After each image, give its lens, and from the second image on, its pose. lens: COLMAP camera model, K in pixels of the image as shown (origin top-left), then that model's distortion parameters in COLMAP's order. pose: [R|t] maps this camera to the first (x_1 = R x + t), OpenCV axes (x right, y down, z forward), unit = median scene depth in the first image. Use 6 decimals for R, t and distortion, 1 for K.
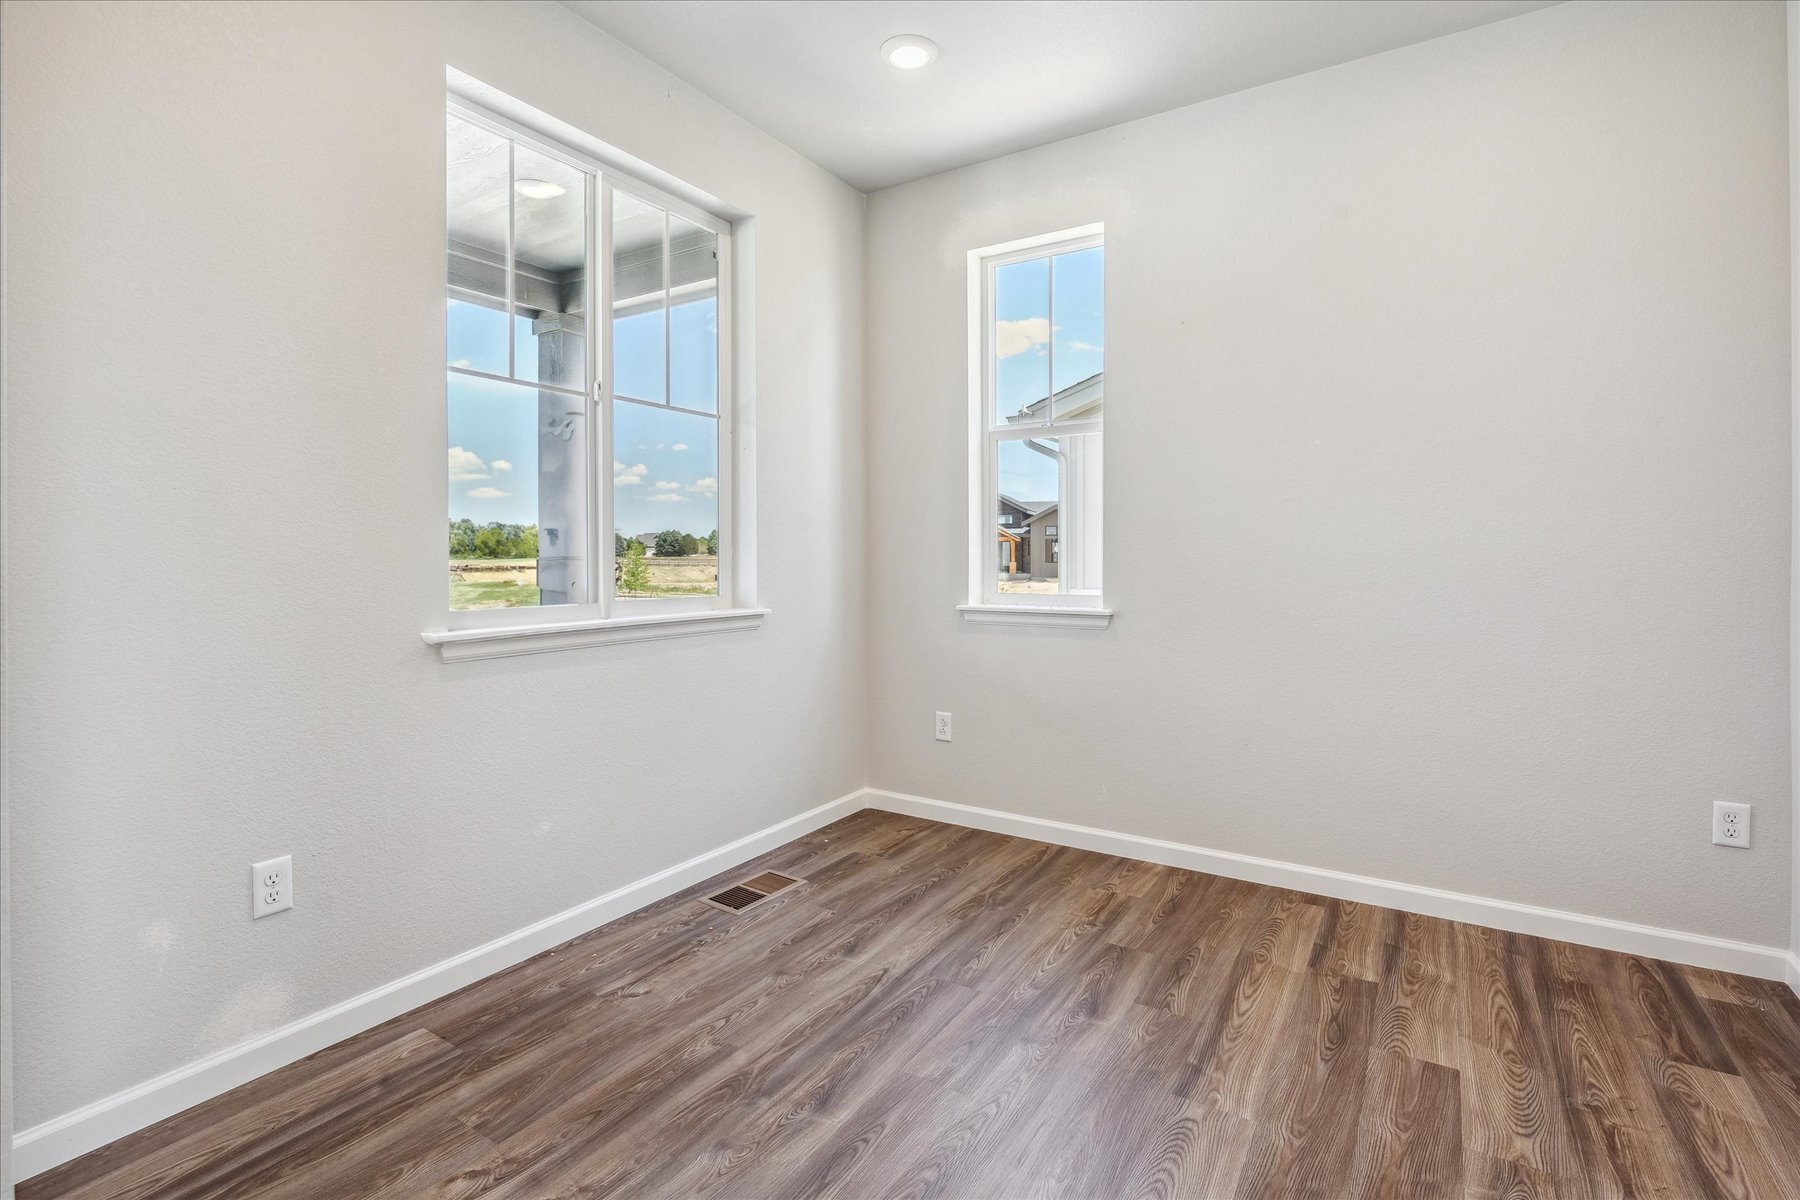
lens RADIAL K [[833.2, 0, 903.0], [0, 833.2, 589.5], [0, 0, 1]] dist [-0.003656, -0.000644]
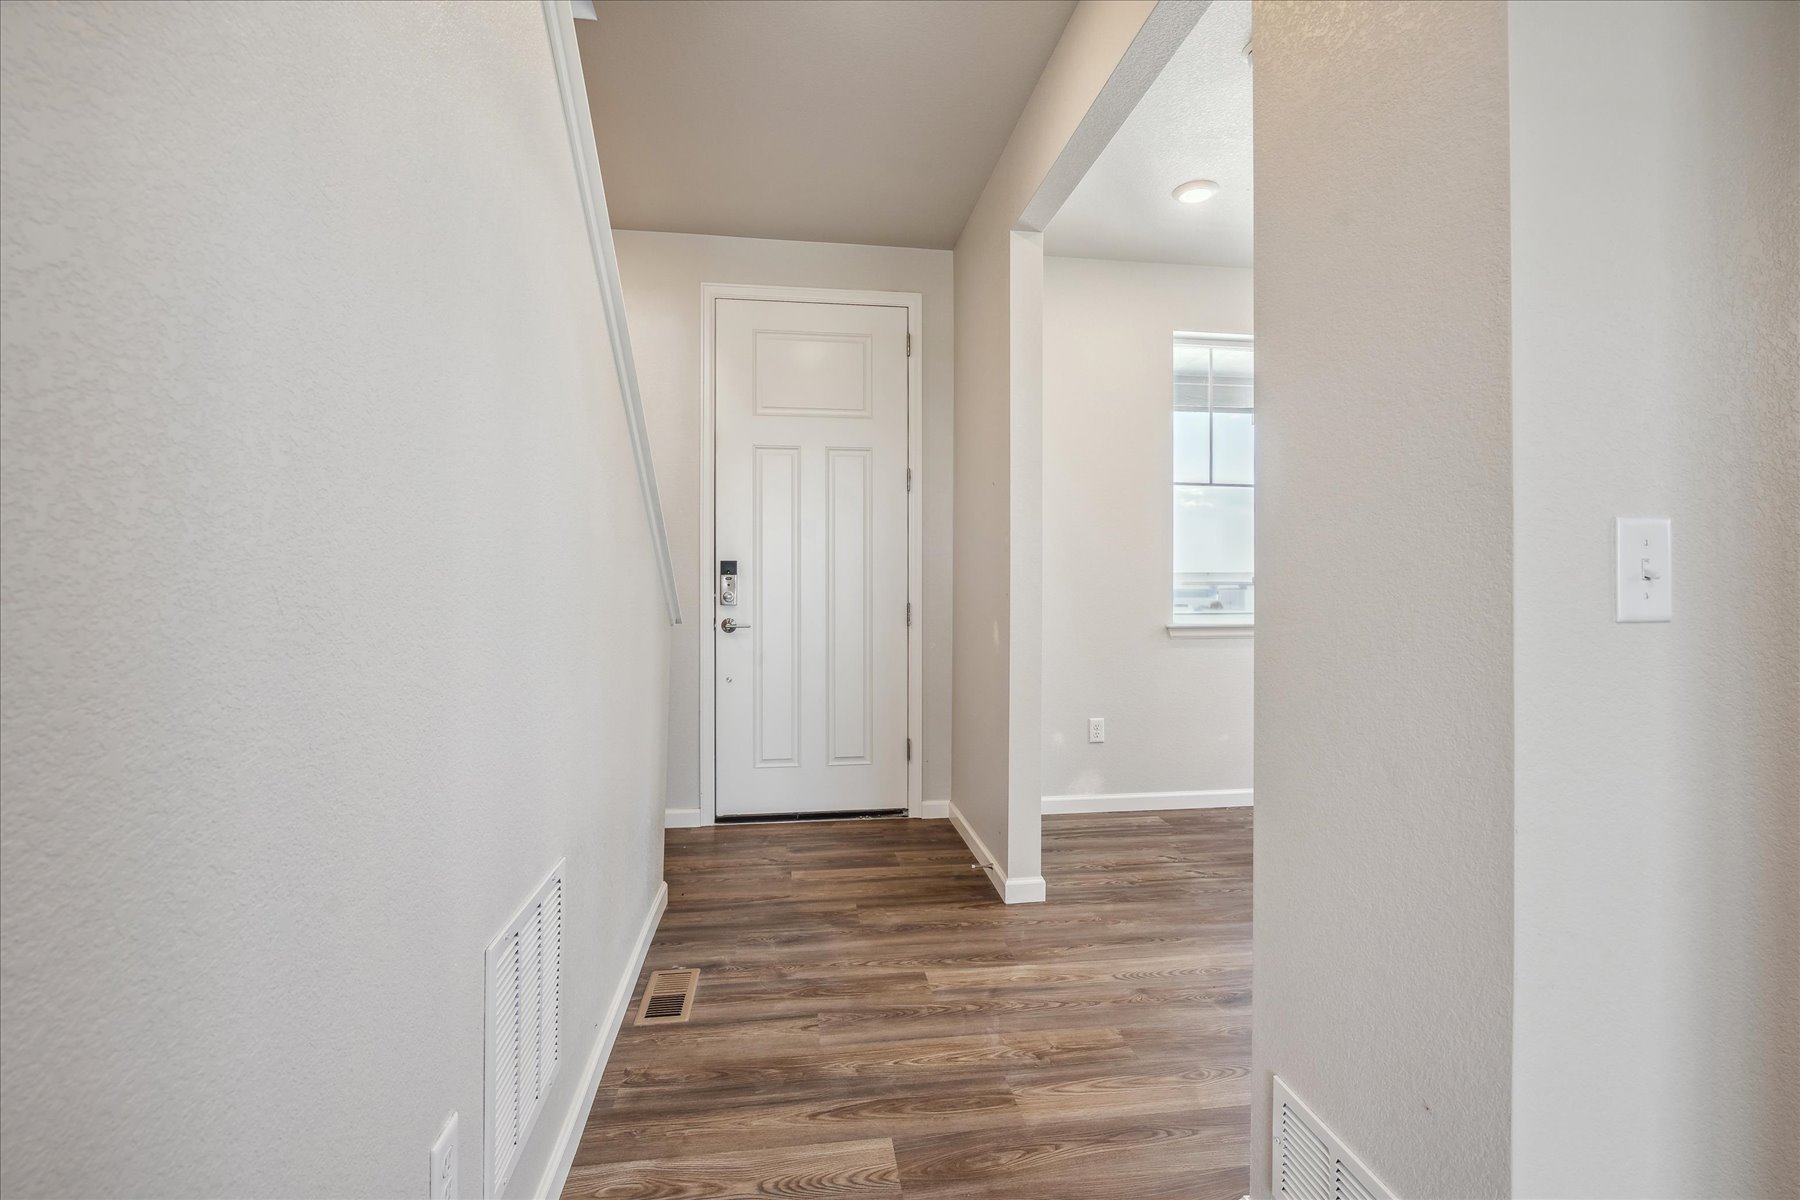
lens RADIAL K [[833.2, 0, 899.8], [0, 833.2, 593.1], [0, 0, 1]] dist [-0.003656, -0.000644]
pose [[0.647267, 0.013812, -0.762138, 0.489147], [-0.034291, 0.999351, -0.011012, 0.035921], [0.761492, 0.033262, 0.647321, -0.708551]]
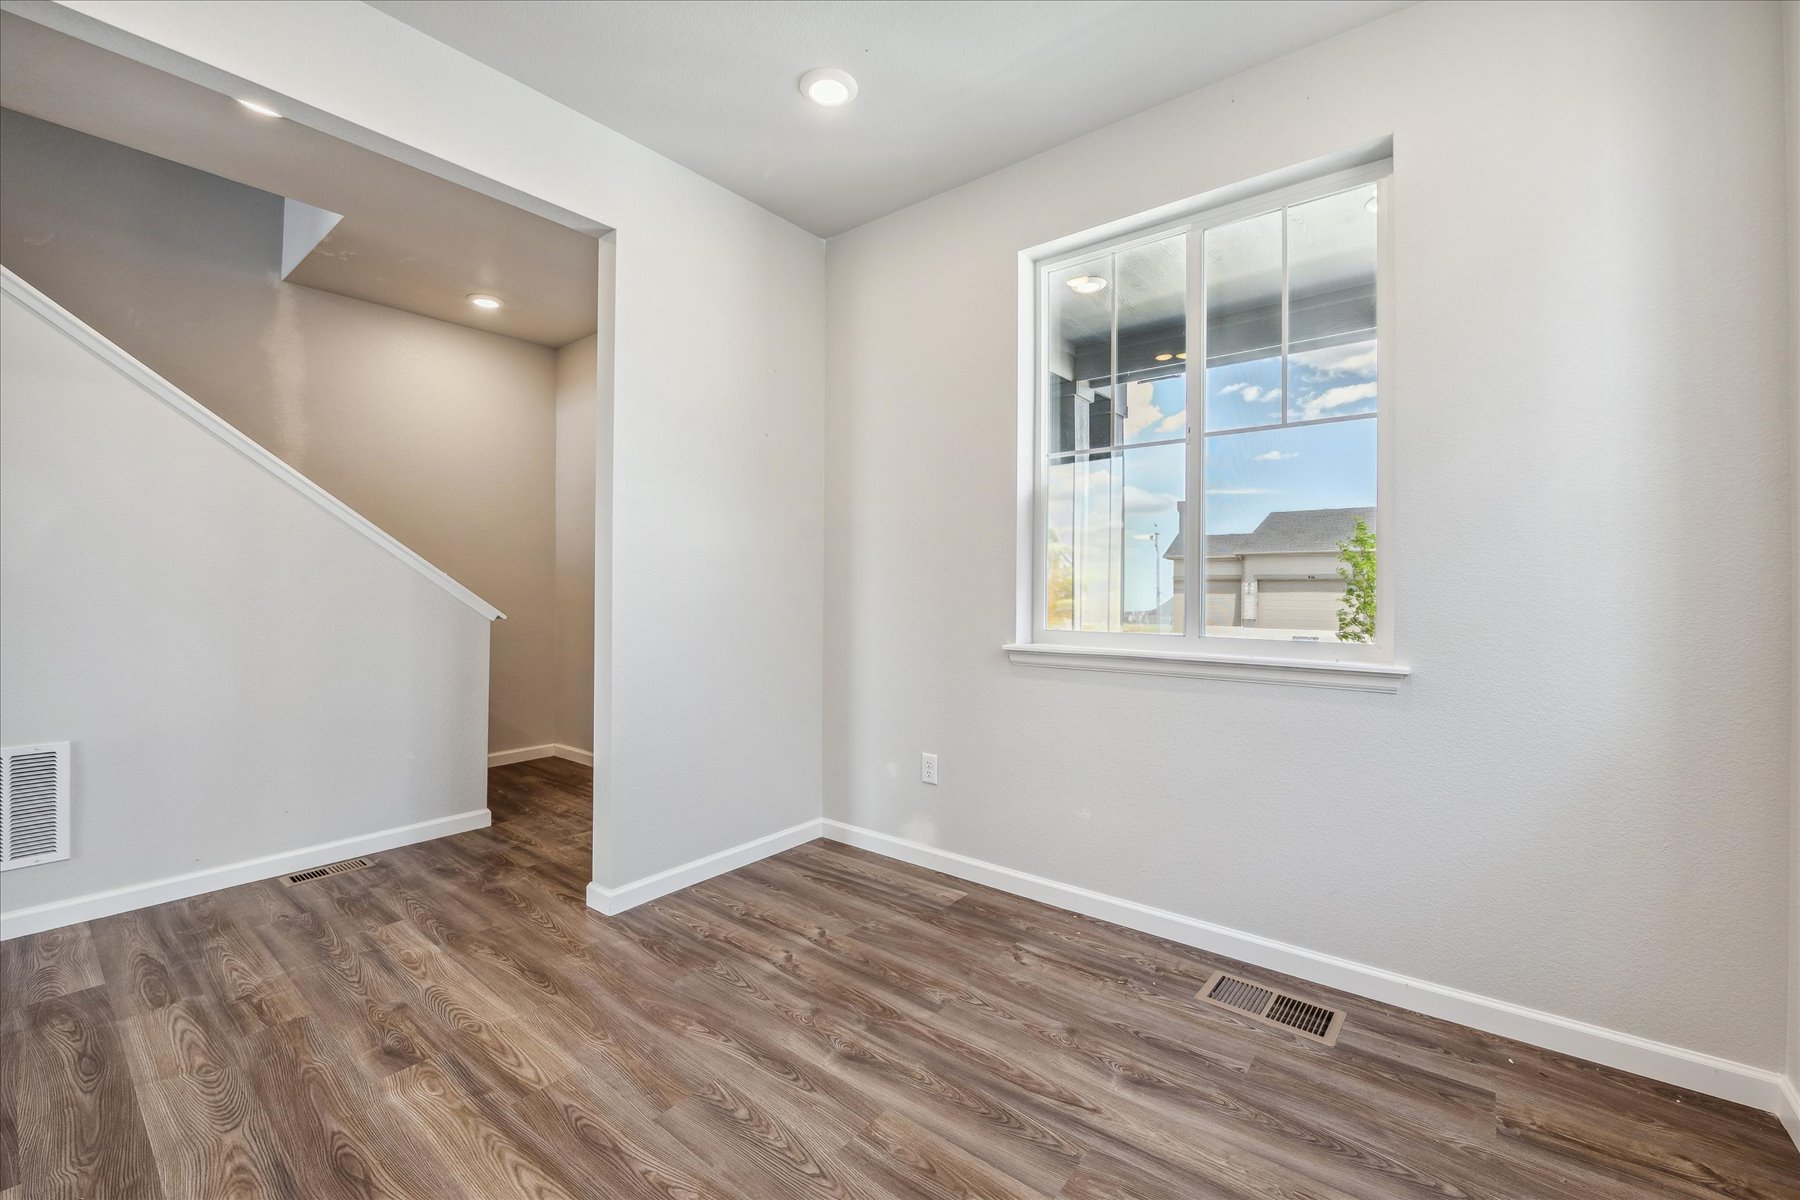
lens RADIAL K [[739.2, 0, 884.3], [0, 739.2, 568.4], [0, 0, 1]] dist [-0.010816, -0.000832]
pose [[-0.116237, -0.025053, -0.992906, 0.735635], [-0.044212, 0.998821, -0.020026, -0.032099], [0.992237, 0.041571, -0.117207, 0.903121]]
